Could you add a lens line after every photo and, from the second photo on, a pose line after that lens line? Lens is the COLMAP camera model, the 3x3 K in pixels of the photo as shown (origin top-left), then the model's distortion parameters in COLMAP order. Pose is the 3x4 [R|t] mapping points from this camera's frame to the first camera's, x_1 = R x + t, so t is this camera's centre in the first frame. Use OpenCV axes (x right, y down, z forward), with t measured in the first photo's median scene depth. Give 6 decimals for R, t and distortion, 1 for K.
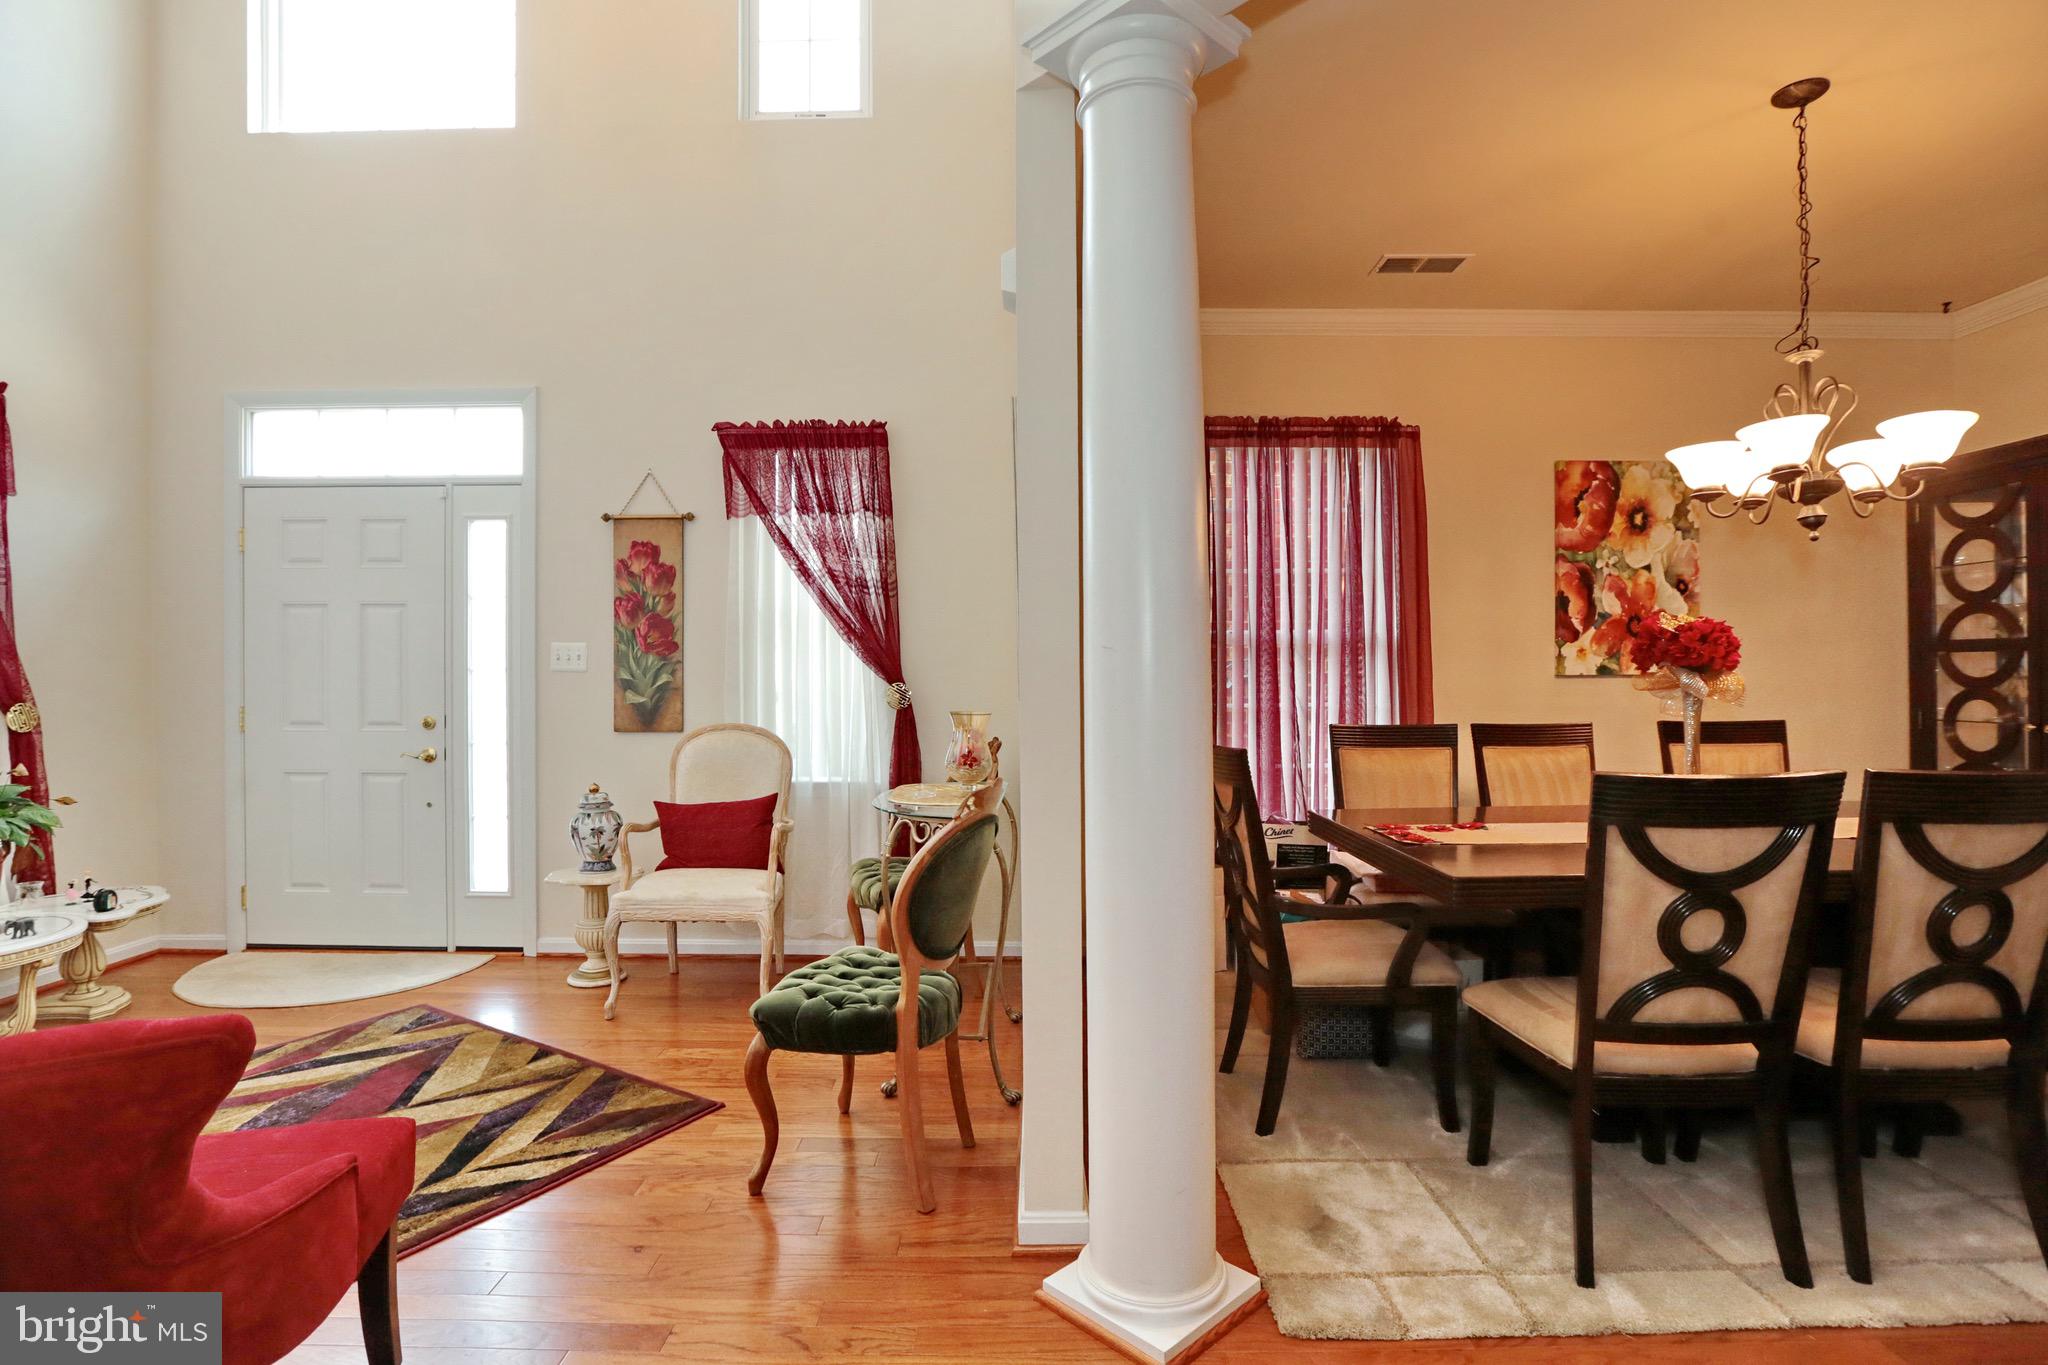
lens RADIAL K [[961.6, 0, 1040.7], [0, 961.6, 686.8], [0, 0, 1]] dist [-0.051902, 0.016296]
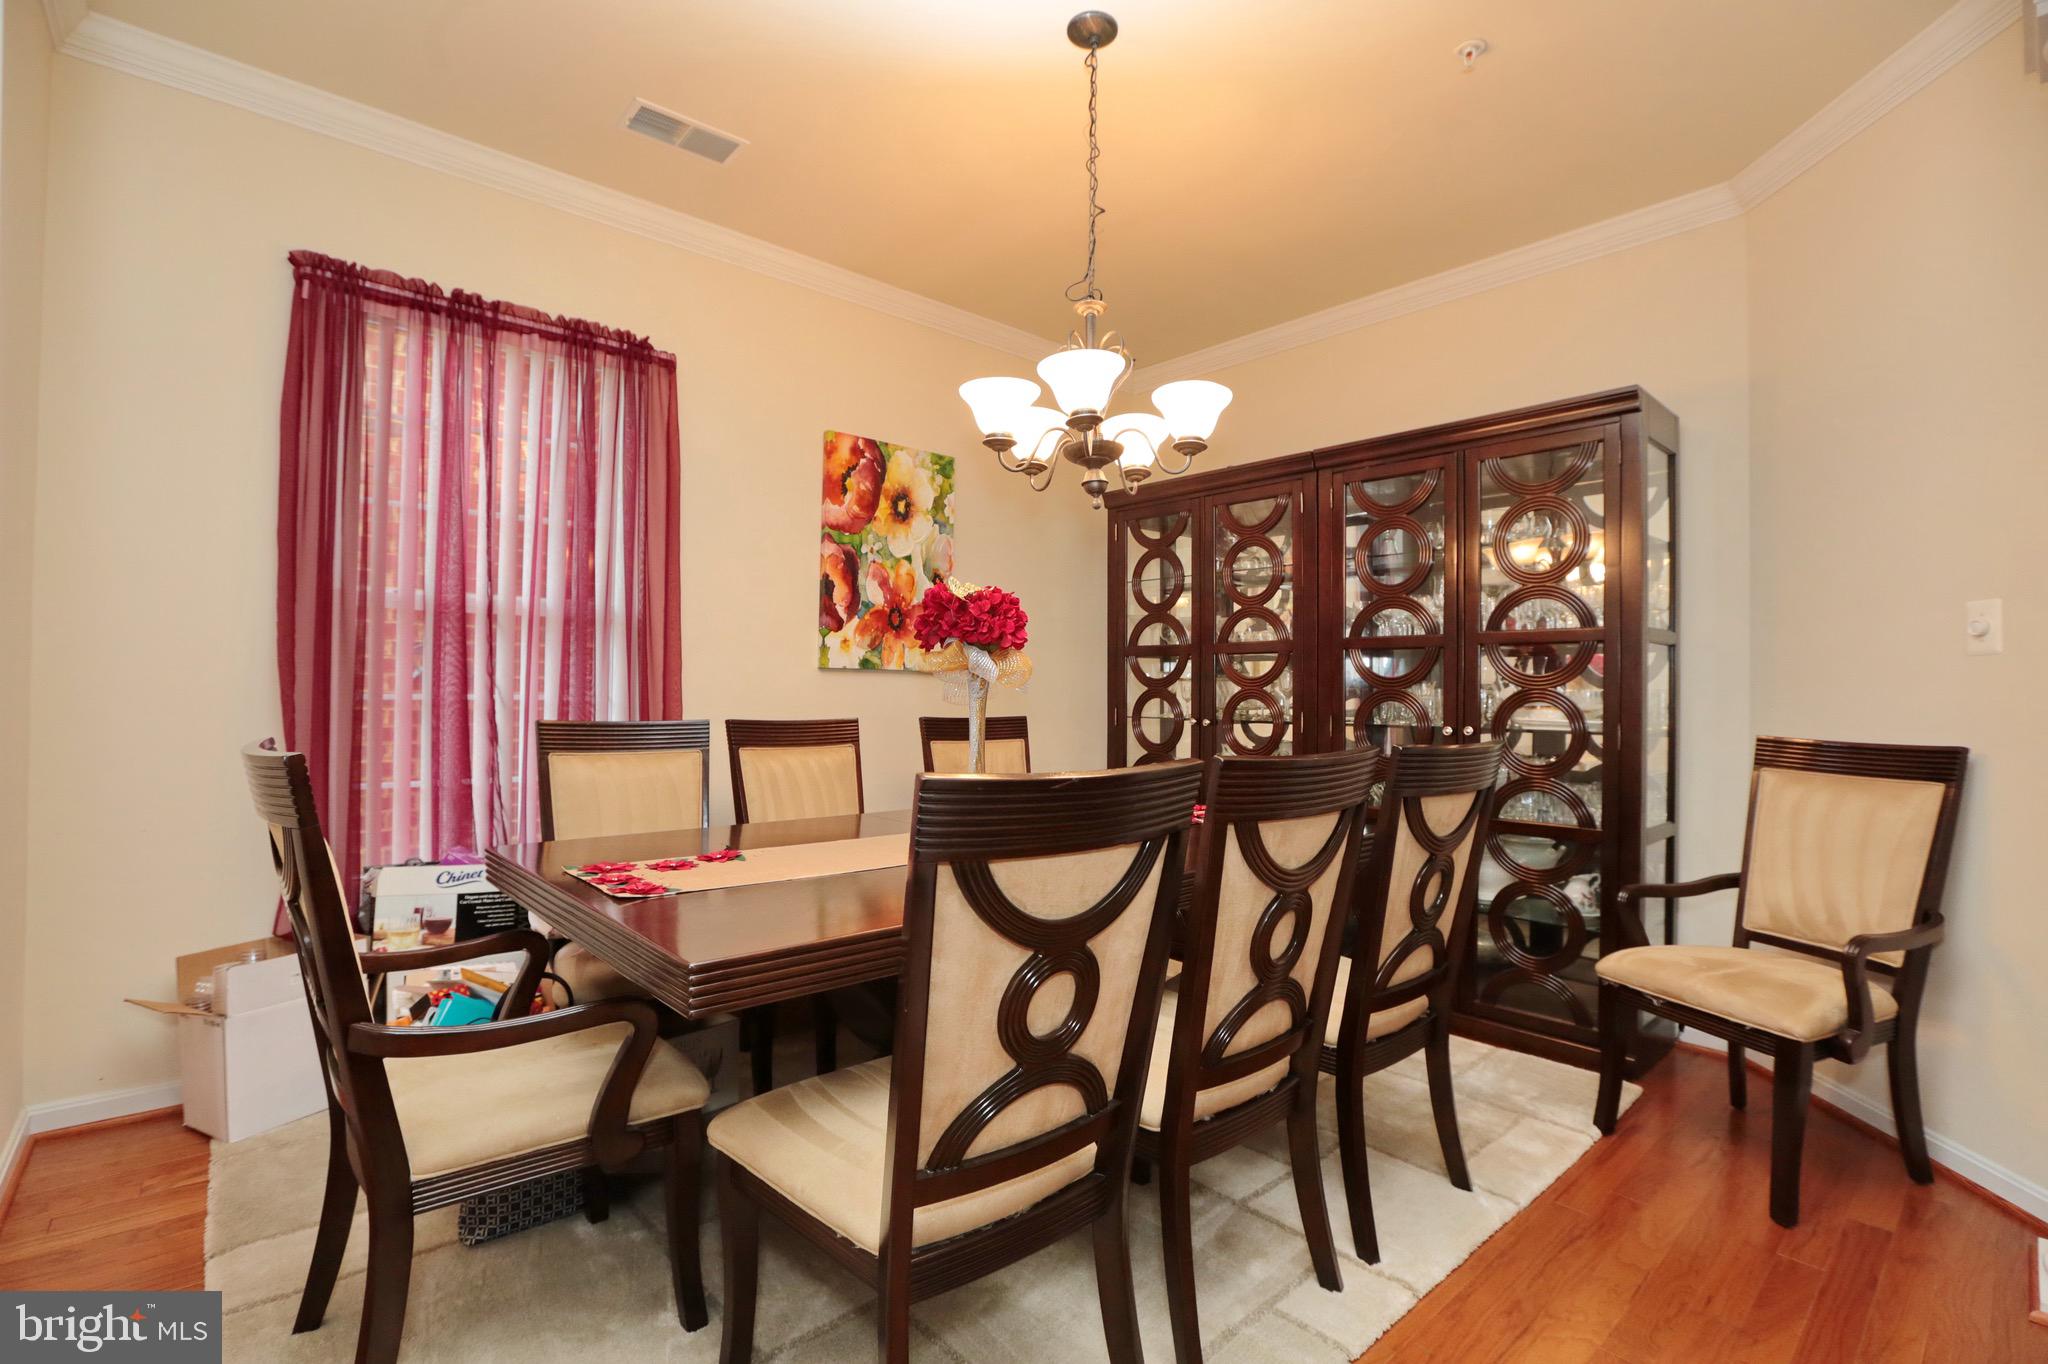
lens RADIAL K [[961.6, 0, 1020.7], [0, 961.6, 672.8], [0, 0, 1]] dist [-0.051902, 0.016296]
pose [[0.752119, 0.026891, 0.658478, 0.119736], [-0.010501, 0.999529, -0.028825, 0.022229], [-0.658944, 0.014765, 0.752048, 0.257114]]
